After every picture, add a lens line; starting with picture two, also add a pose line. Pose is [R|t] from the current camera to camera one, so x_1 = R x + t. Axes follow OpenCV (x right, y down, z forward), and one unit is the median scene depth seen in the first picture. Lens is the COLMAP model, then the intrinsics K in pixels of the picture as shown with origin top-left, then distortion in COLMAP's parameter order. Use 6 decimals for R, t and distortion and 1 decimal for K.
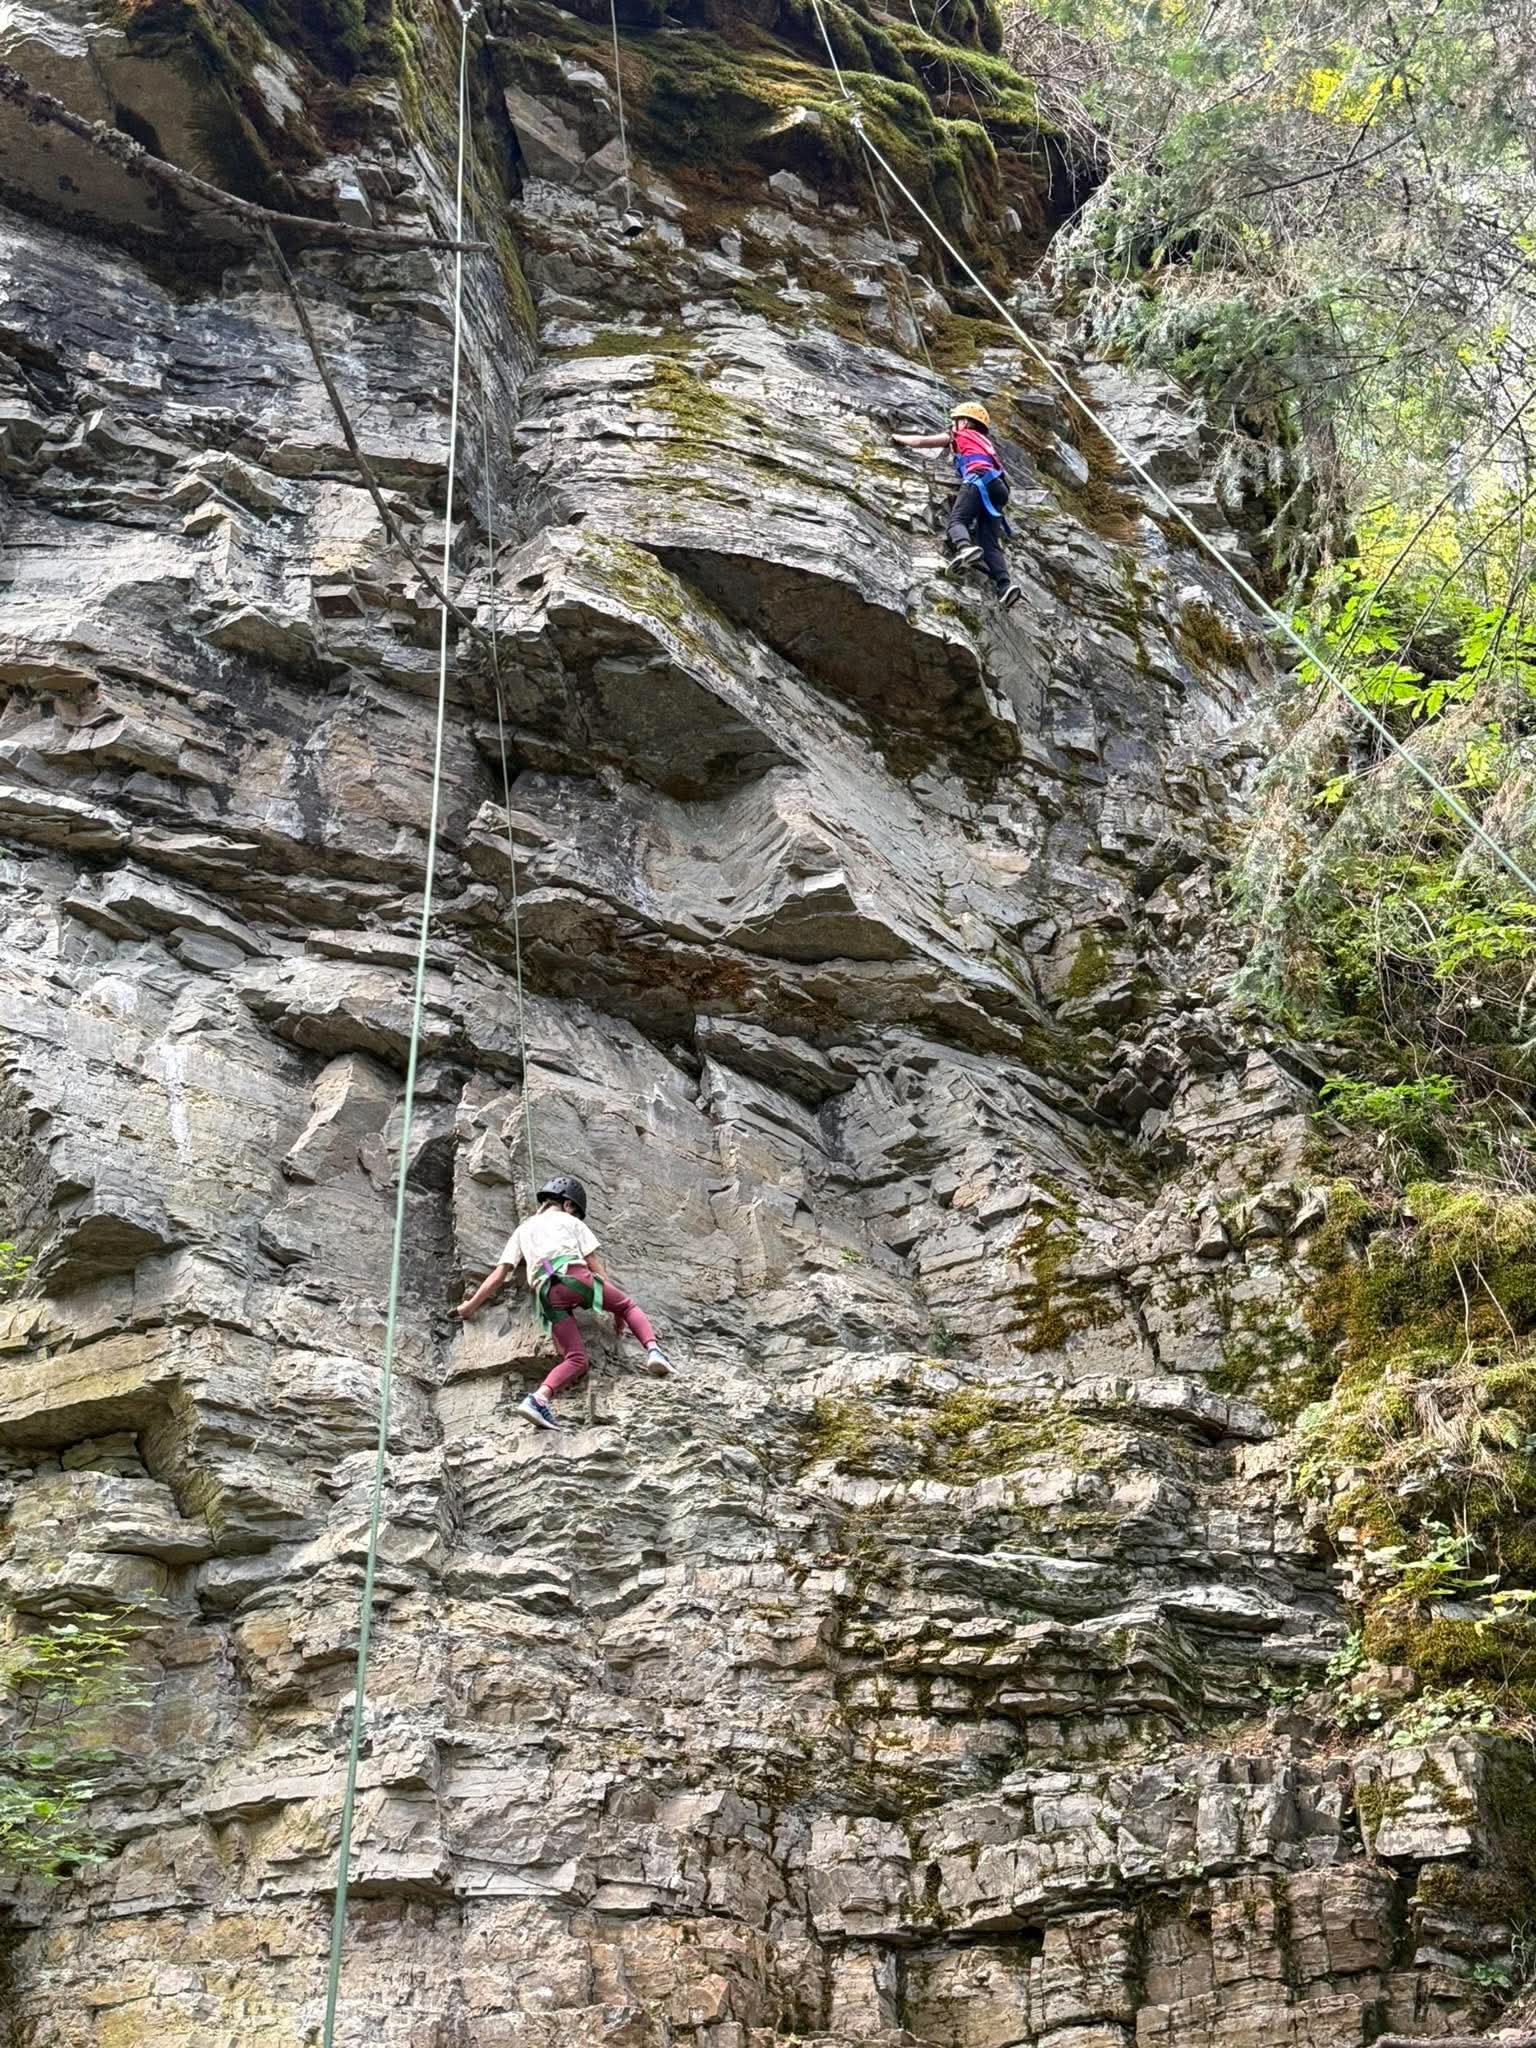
lens RADIAL K [[2638.3, 0, 763.8], [0, 2638.3, 1018.8], [0, 0, 1]] dist [0.202604, -0.430068]
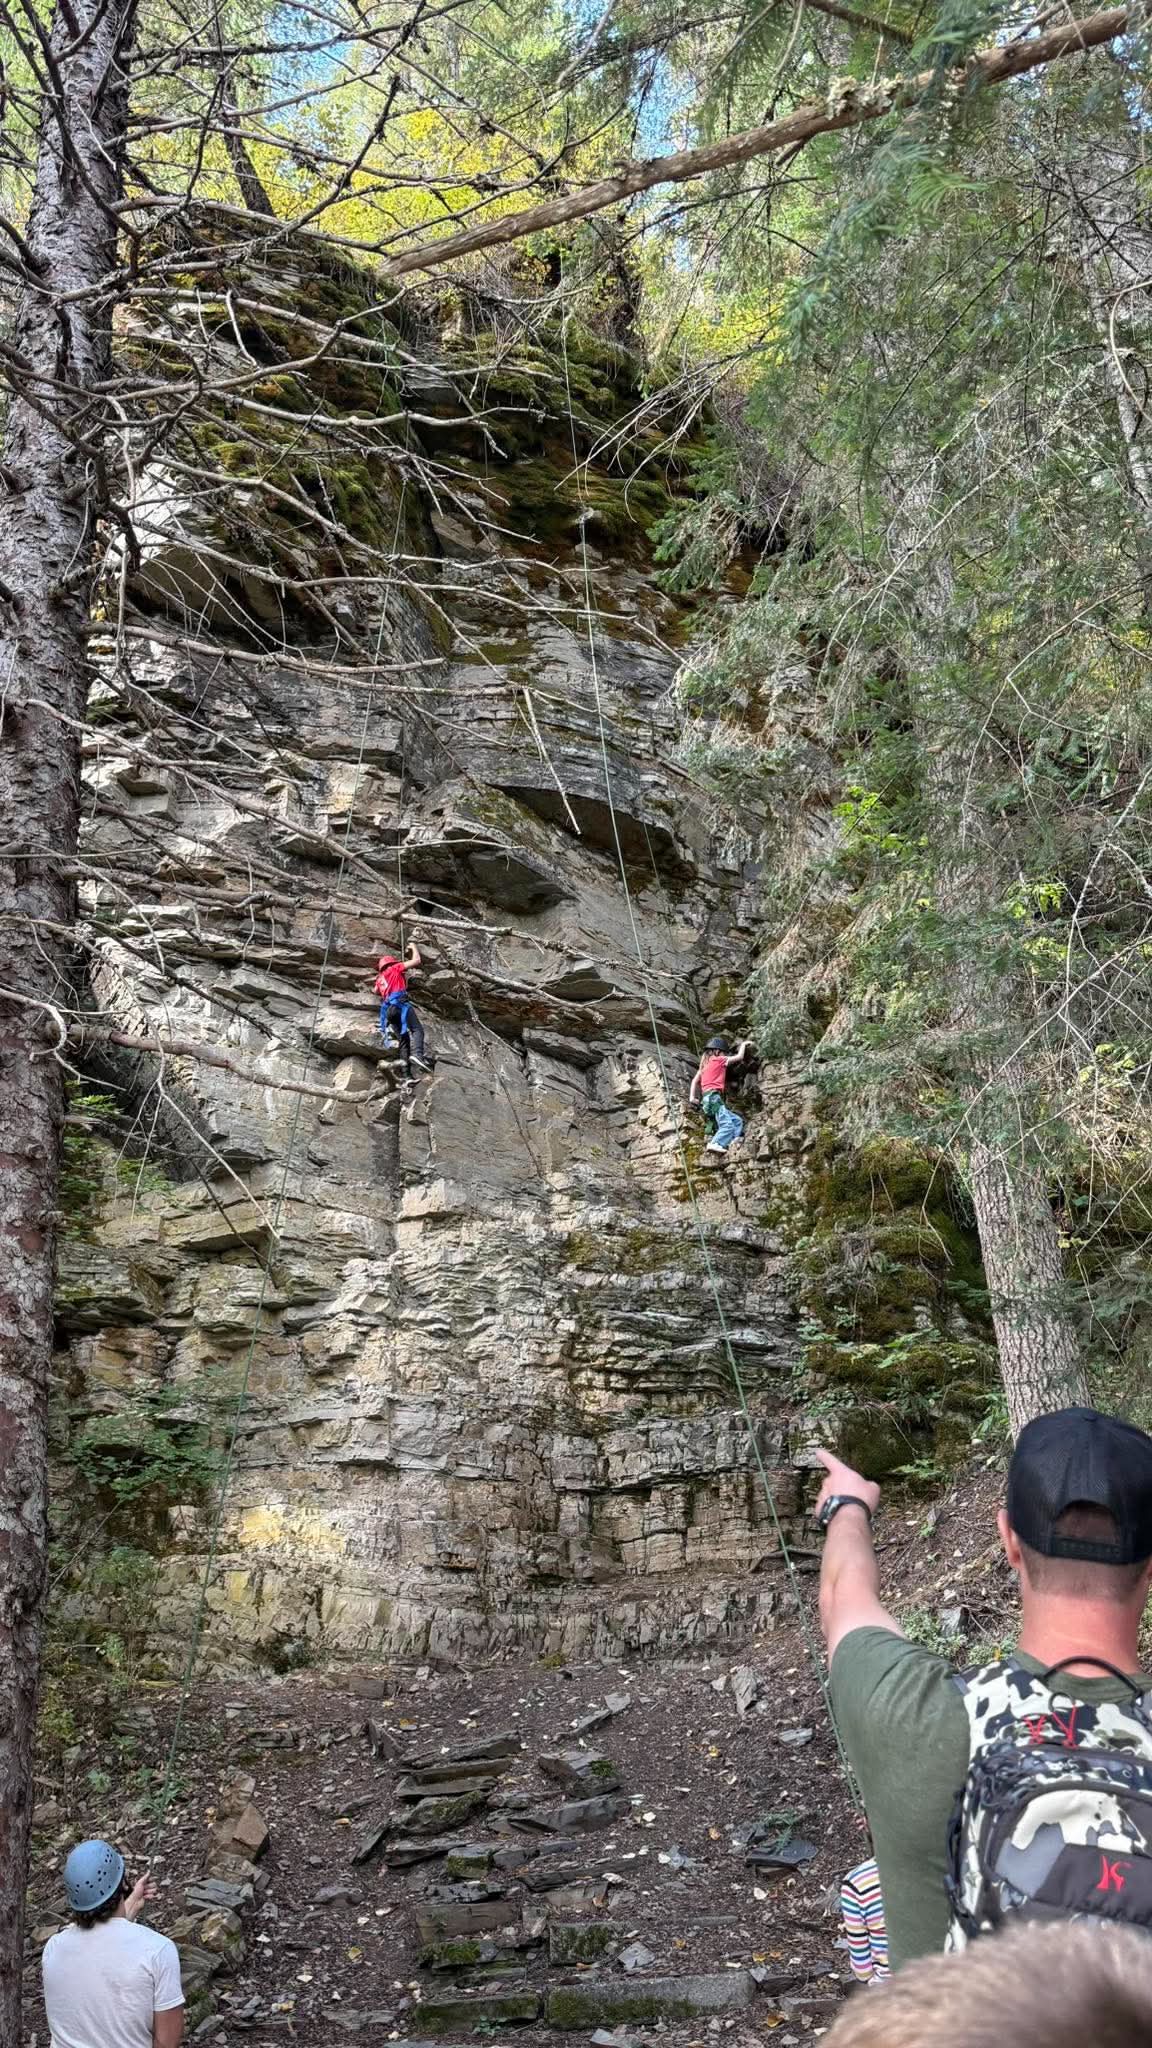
lens RADIAL K [[1633.6, 0, 570.1], [0, 1633.6, 1031.5], [0, 0, 1]] dist [0.181285, -0.326944]
pose [[0.997072, -0.003230, -0.076402, 0.122995], [0.013994, 0.989943, 0.140774, -0.202820], [0.075178, -0.141431, 0.987089, -0.270437]]
